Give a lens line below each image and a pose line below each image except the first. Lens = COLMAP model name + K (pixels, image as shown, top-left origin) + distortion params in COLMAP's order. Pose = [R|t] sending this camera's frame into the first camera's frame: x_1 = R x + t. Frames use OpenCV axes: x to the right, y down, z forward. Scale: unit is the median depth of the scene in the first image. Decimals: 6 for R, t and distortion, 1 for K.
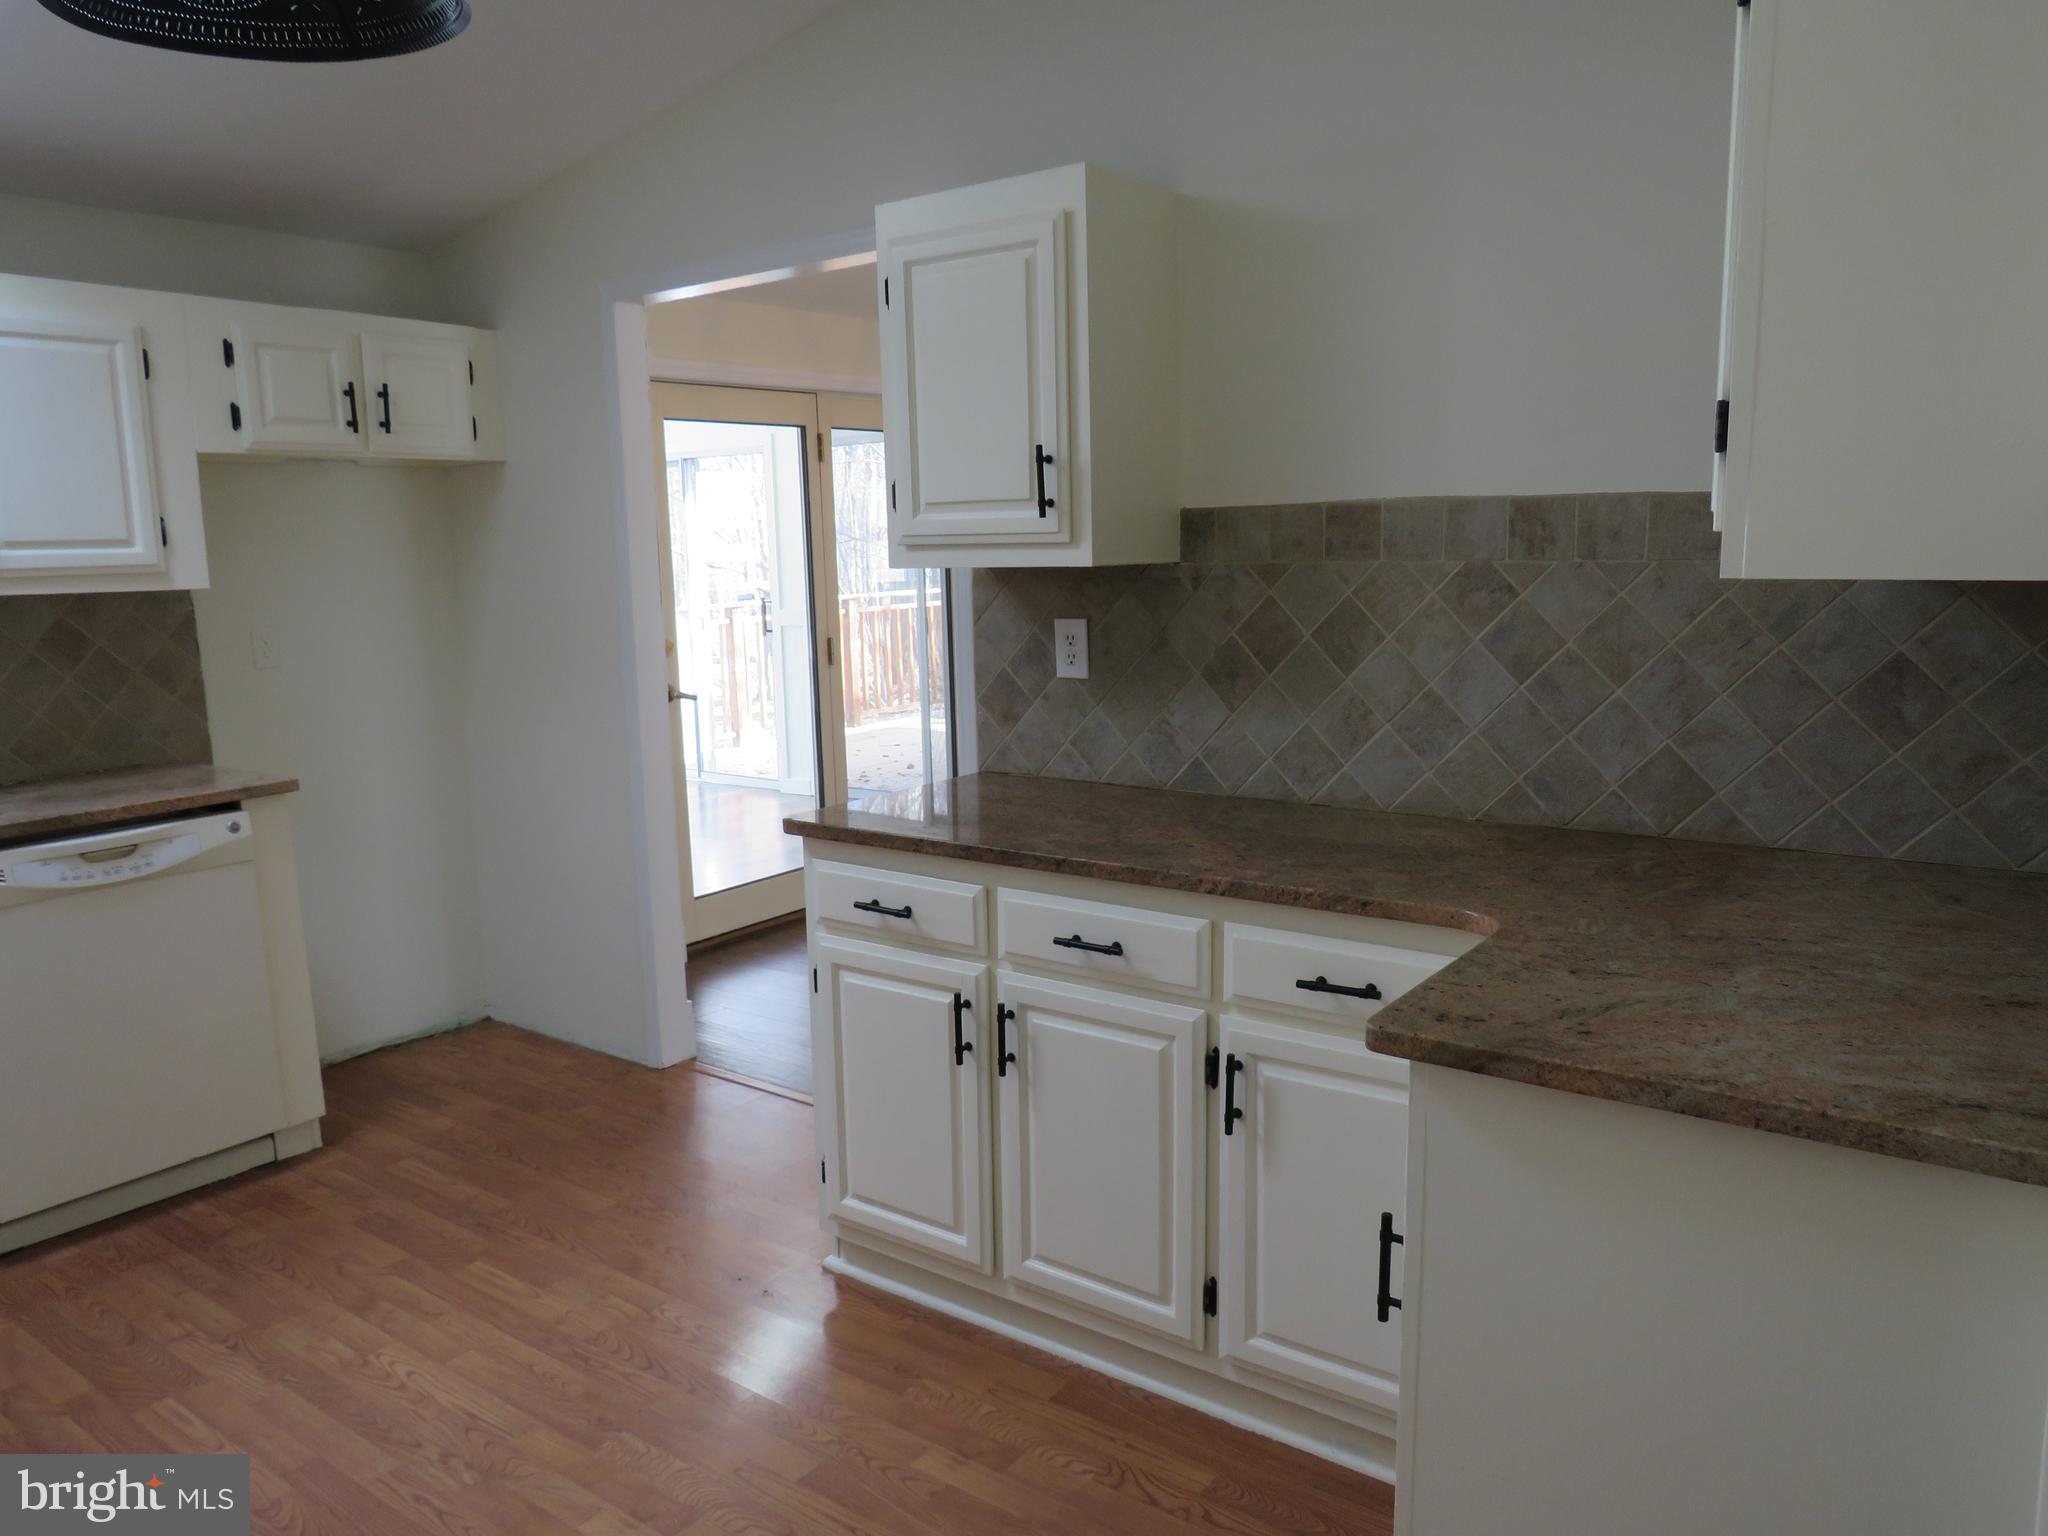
lens RADIAL K [[1463.1, 0, 1024.0], [0, 1463.1, 768.0], [0, 0, 1]] dist [-0.021371, 0.005172]
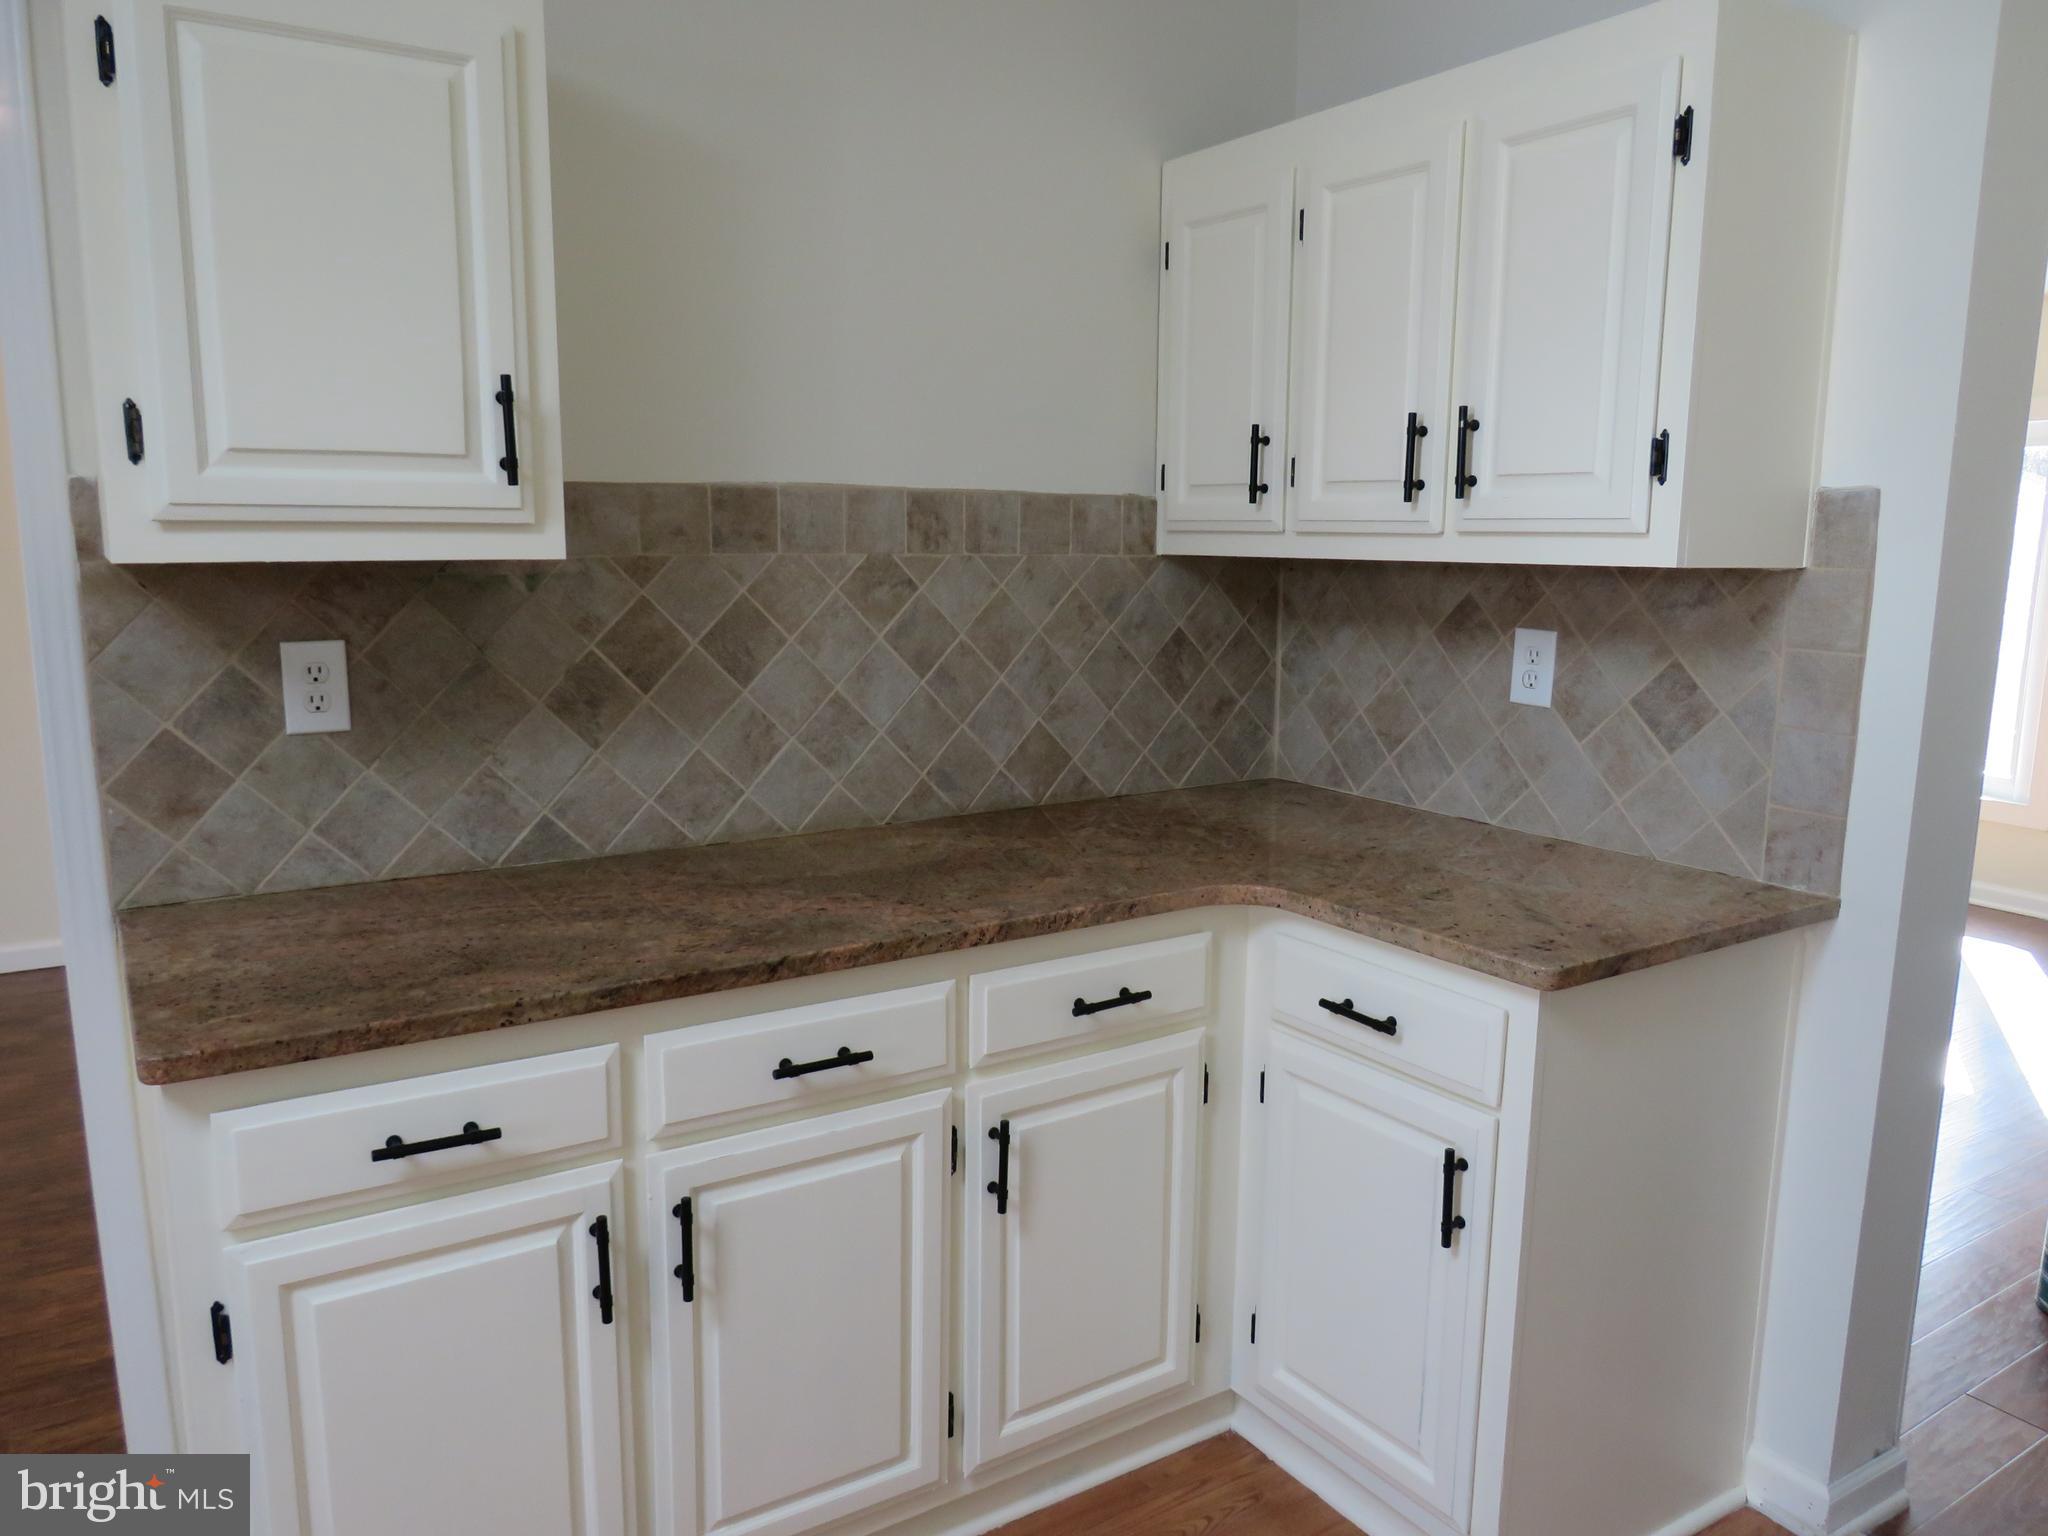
lens RADIAL K [[1484.4, 0, 1024.0], [0, 1484.4, 768.0], [0, 0, 1]] dist [-0.007459, 0.002875]
pose [[0.347398, -0.130879, 0.928539, -0.557384], [0.126350, 0.987715, 0.091948, -0.078703], [-0.929167, 0.085378, 0.359667, 0.558962]]
